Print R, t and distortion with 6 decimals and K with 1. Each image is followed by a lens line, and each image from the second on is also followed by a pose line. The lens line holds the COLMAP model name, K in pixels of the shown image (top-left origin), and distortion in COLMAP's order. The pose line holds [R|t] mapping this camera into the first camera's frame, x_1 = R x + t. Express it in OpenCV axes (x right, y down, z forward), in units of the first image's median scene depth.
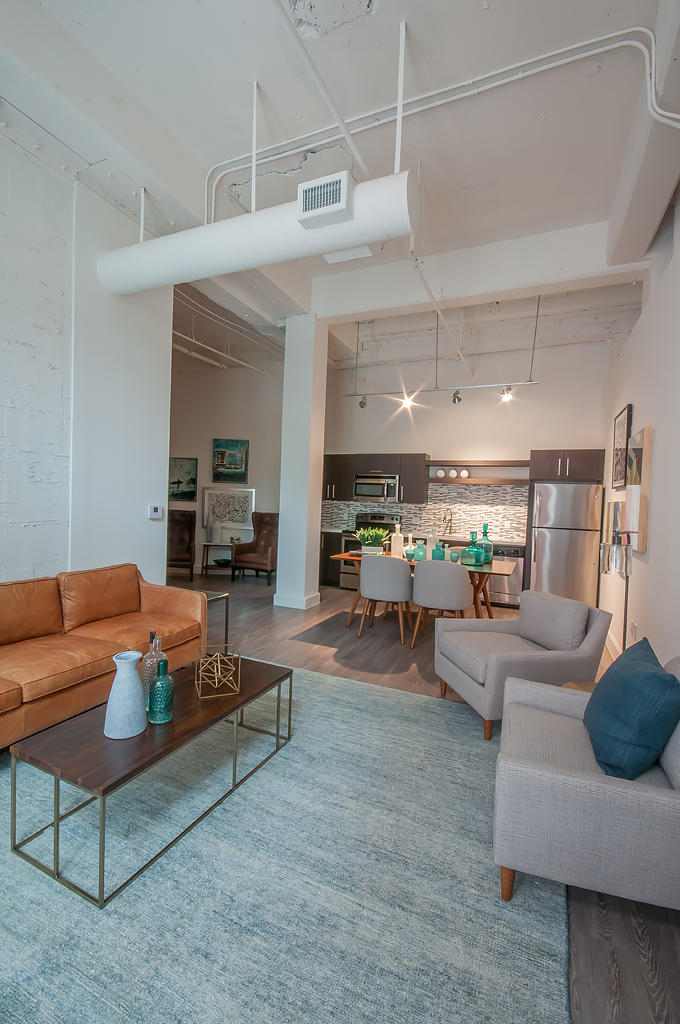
lens RADIAL K [[458.3, 0, 334.7], [0, 458.3, 508.7], [0, 0, 1]] dist [-0.004100, 0.000181]
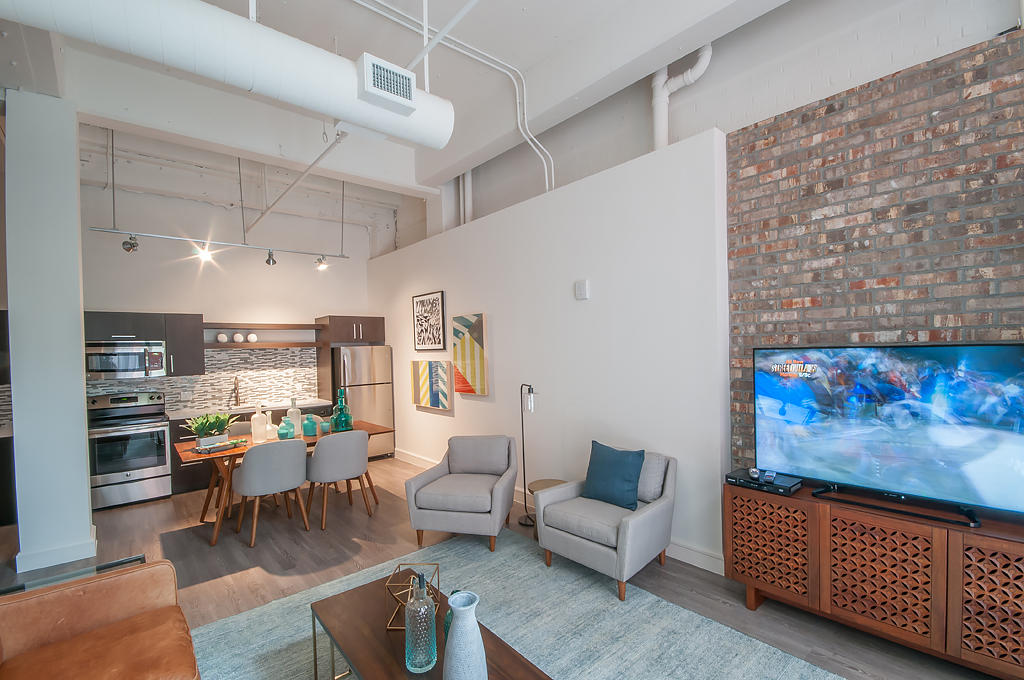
lens RADIAL K [[458.3, 0, 507.4], [0, 458.3, 348.5], [0, 0, 1]] dist [-0.004100, 0.000181]
pose [[0.406990, -0.050128, 0.912056, -0.357588], [0.058887, 0.997856, 0.028567, -0.051994], [-0.911532, 0.042082, 0.409070, 0.165152]]
